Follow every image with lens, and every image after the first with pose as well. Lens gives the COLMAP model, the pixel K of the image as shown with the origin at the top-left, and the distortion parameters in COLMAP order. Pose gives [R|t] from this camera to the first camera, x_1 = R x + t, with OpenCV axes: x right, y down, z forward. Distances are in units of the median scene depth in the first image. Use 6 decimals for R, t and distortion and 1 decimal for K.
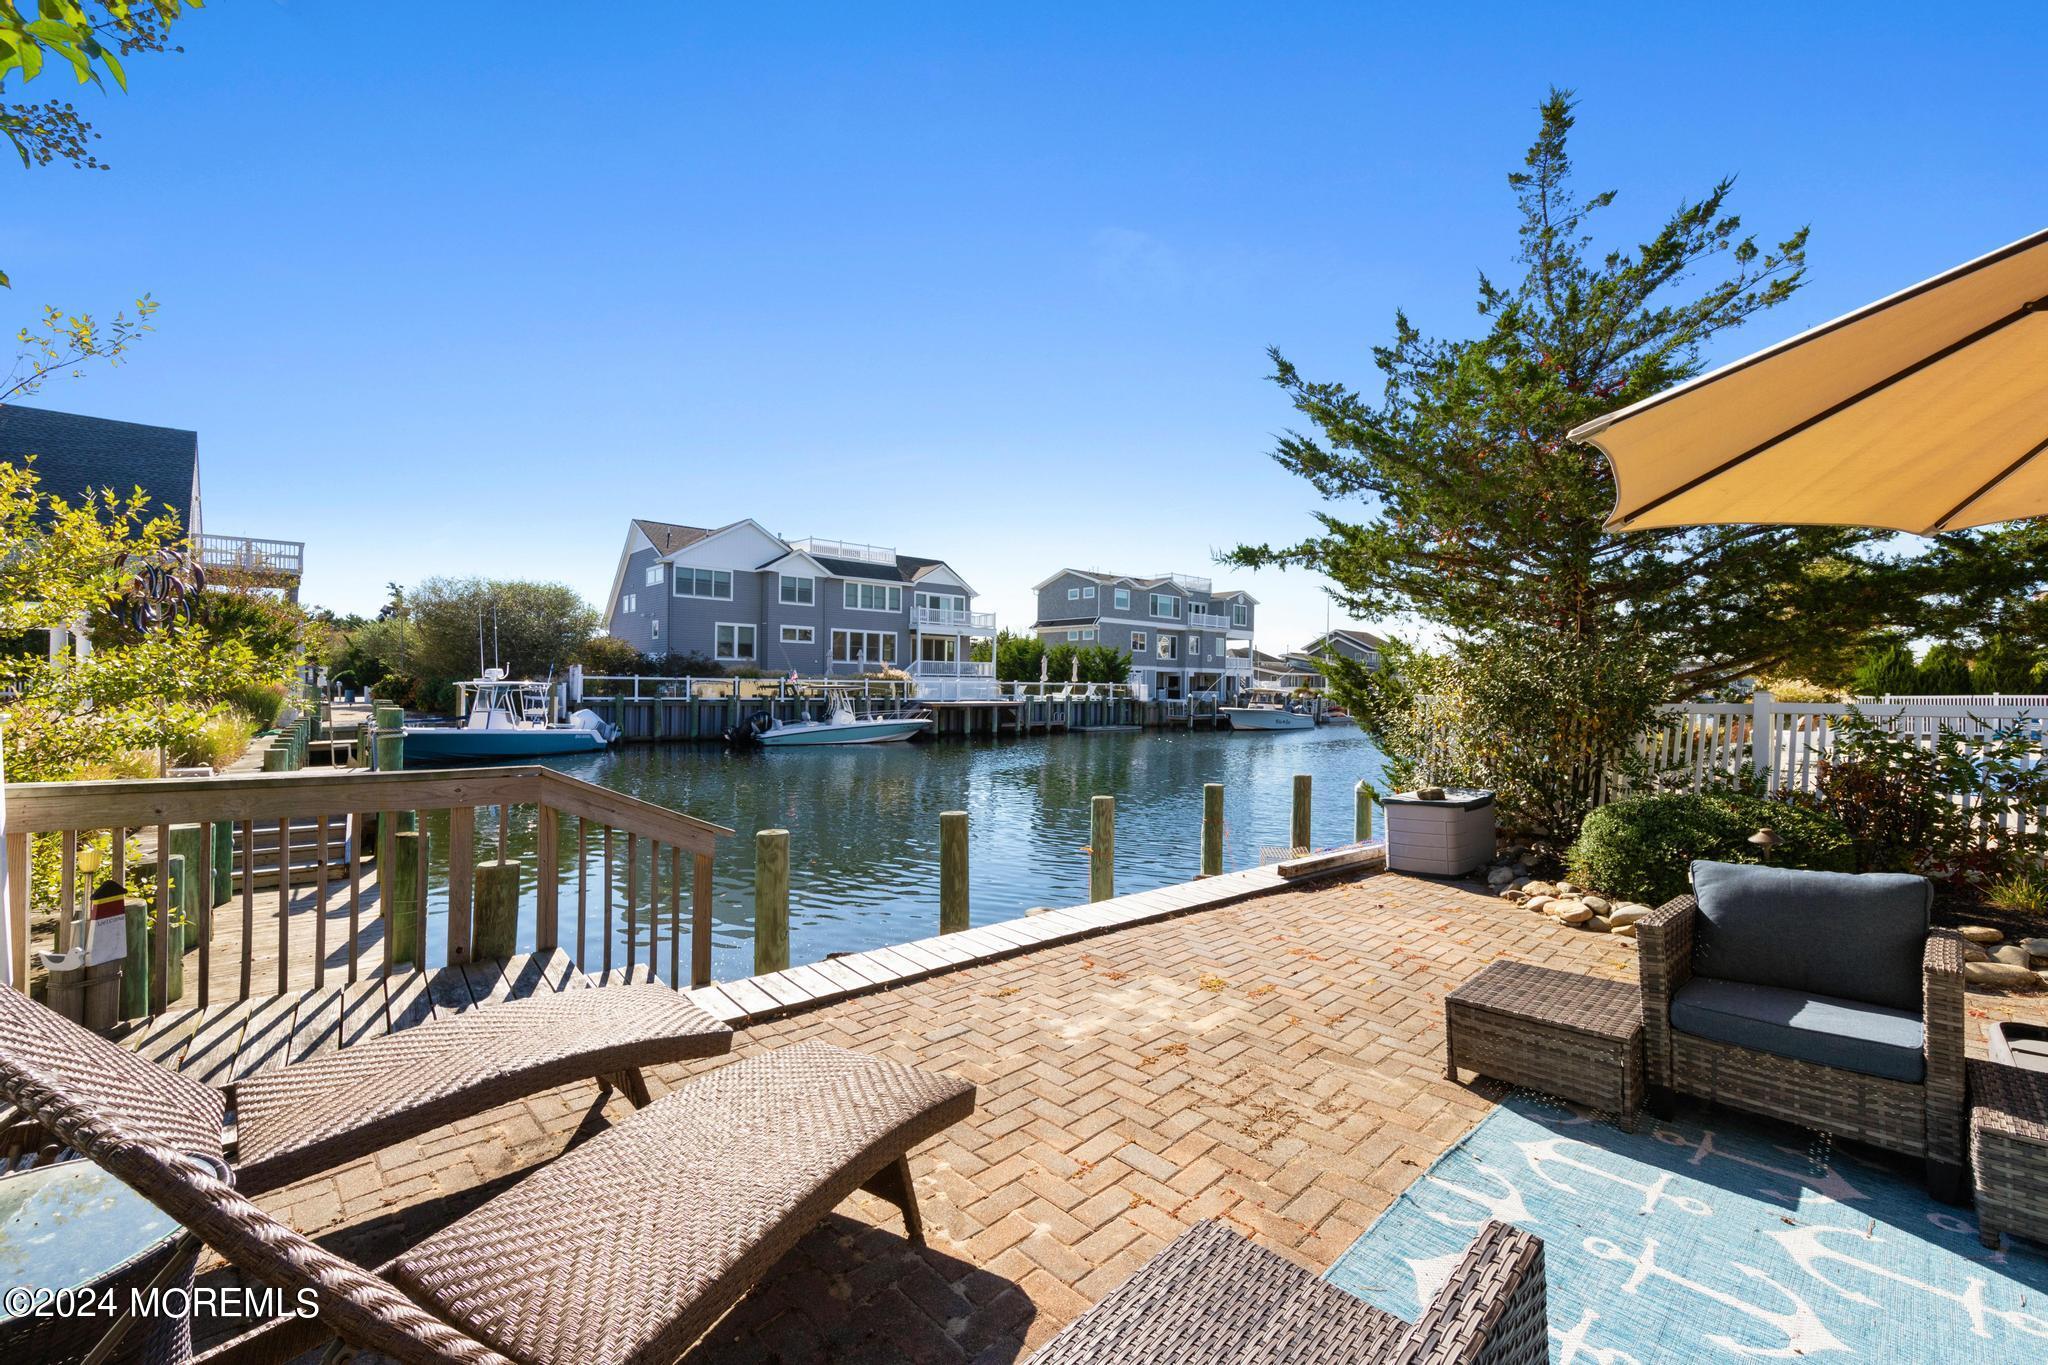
lens RADIAL K [[831.7, 0, 1030.3], [0, 831.7, 686.5], [0, 0, 1]] dist [0.009044, 0.000041]
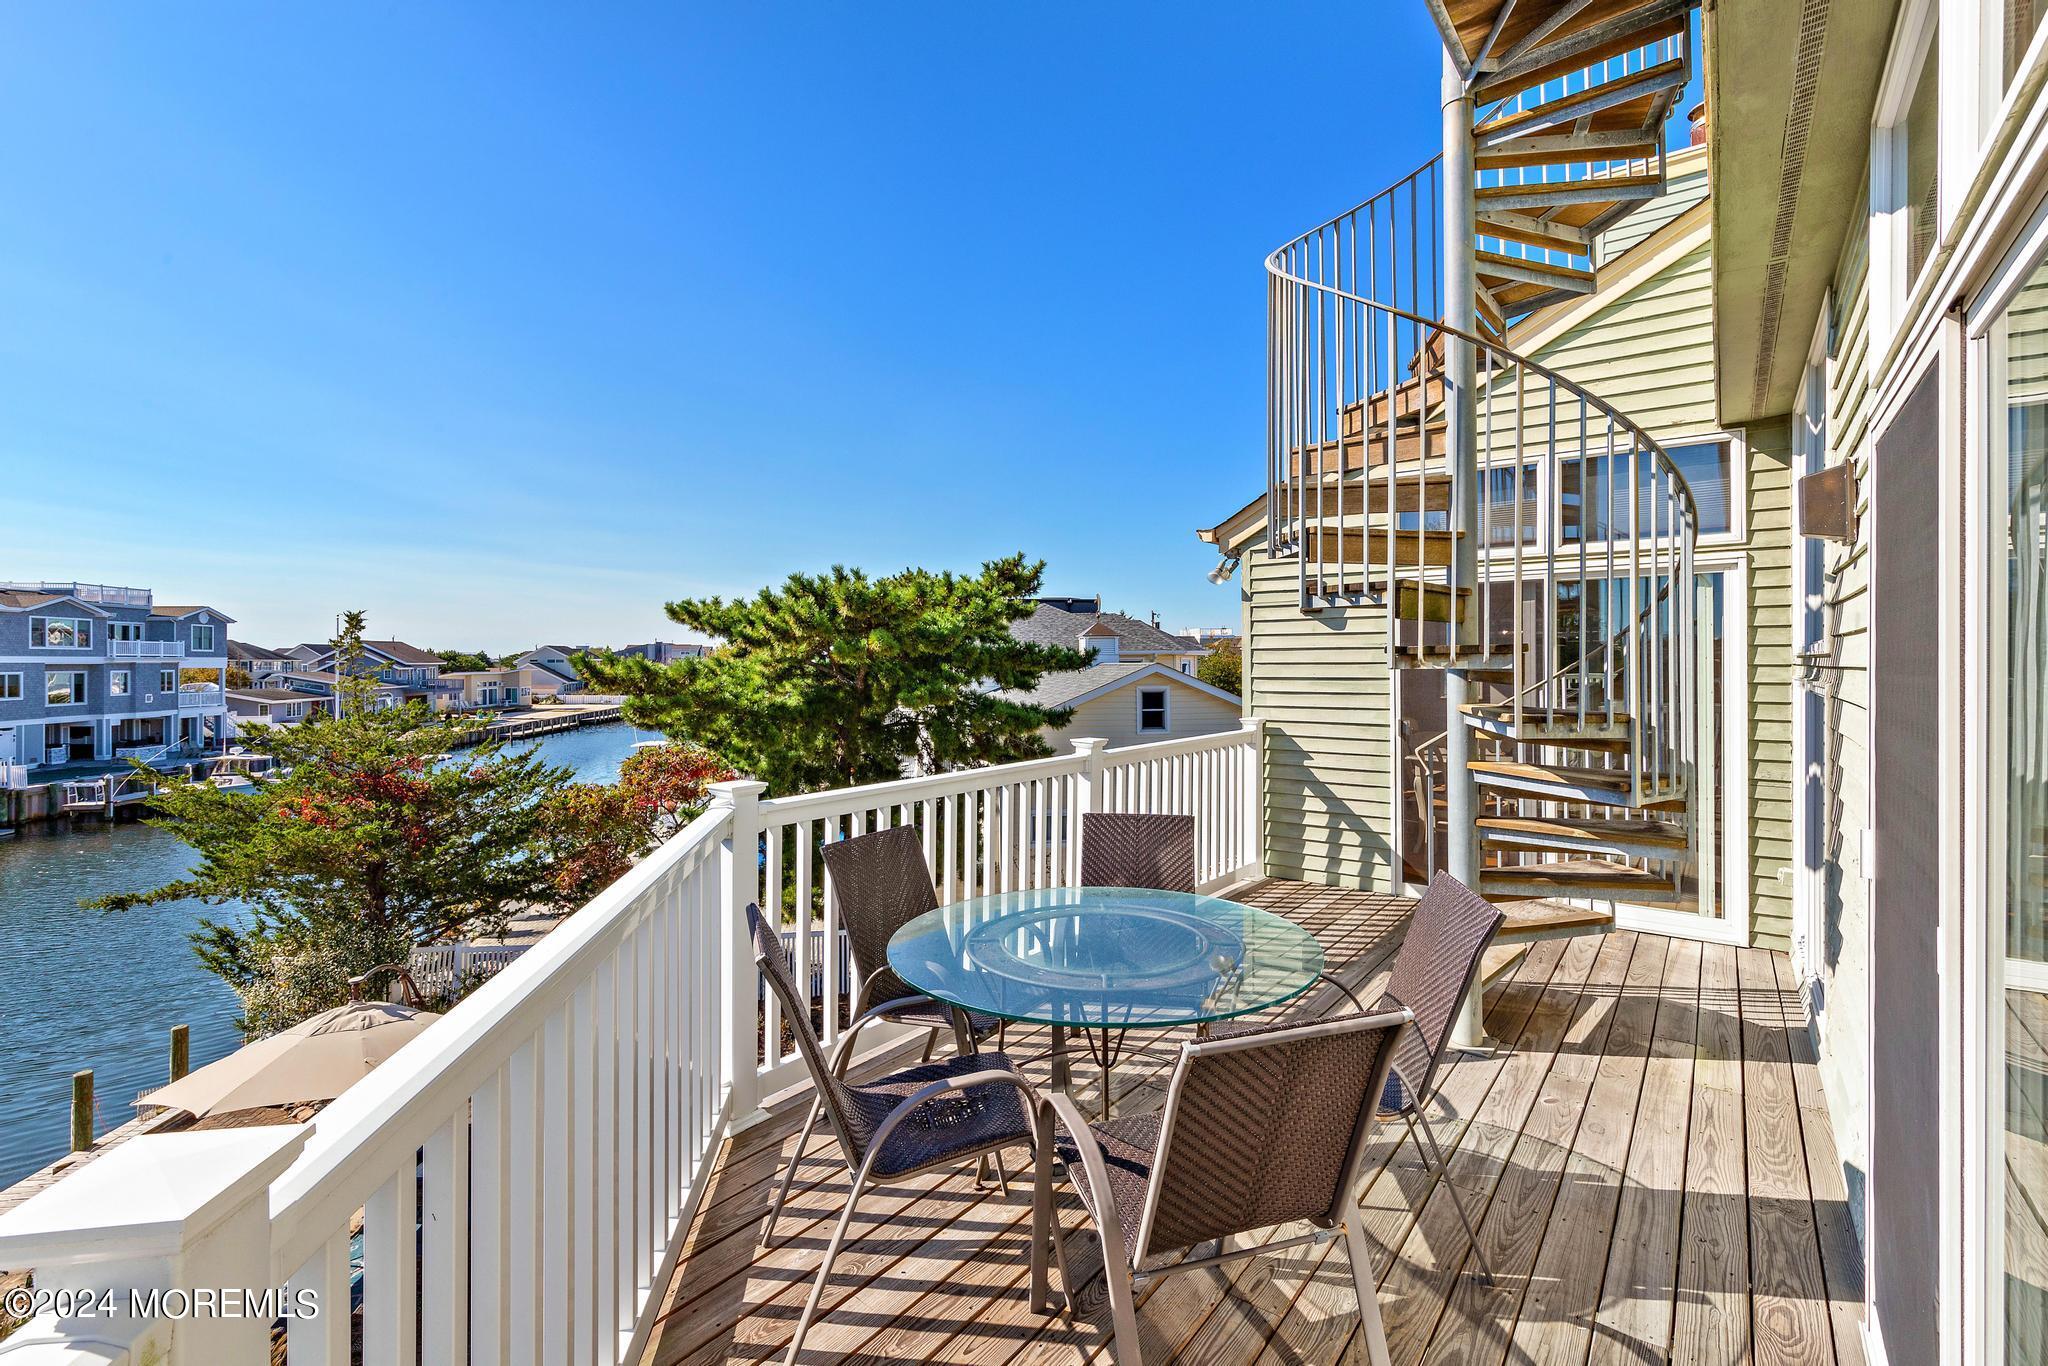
lens RADIAL K [[905.3, 0, 1043.2], [0, 905.3, 661.5], [0, 0, 1]] dist [-0.003548, 0.000864]
pose [[0.554577, -0.010938, 0.832060, -0.023716], [0.014829, 0.999885, 0.003260, -0.093864], [-0.832000, 0.010531, 0.554676, -0.199624]]
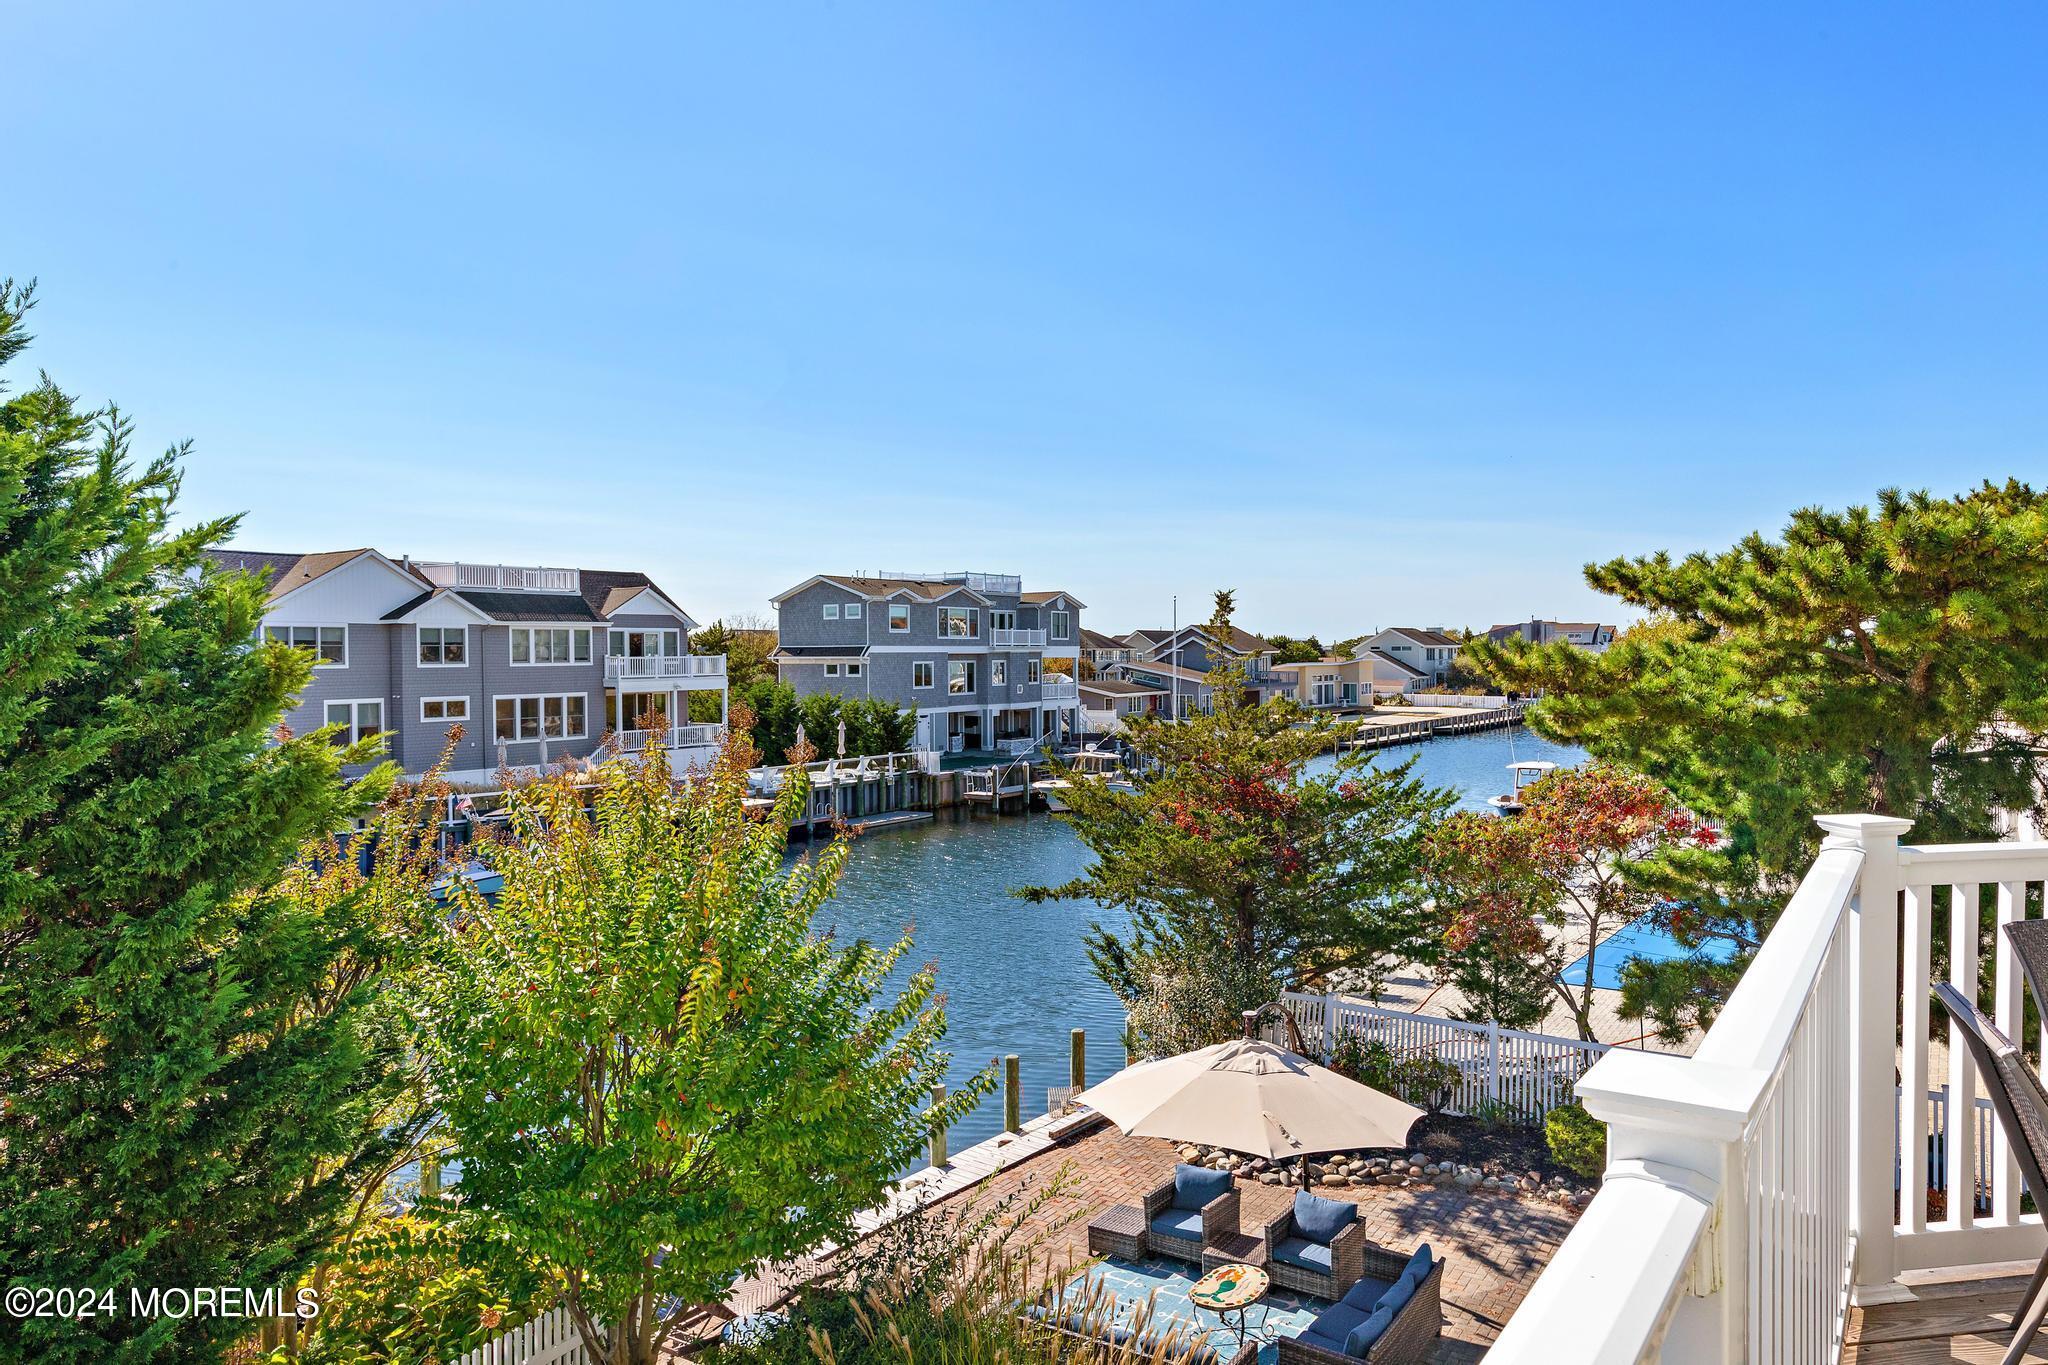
lens RADIAL K [[1323.2, 0, 1036.2], [0, 1323.2, 679.4], [0, 0, 1]] dist [0.001980, 0.000346]
pose [[0.975402, -0.020285, 0.219497, -0.037392], [0.017706, 0.999749, 0.013709, -0.093930], [-0.219720, -0.009486, 0.975517, -0.201562]]
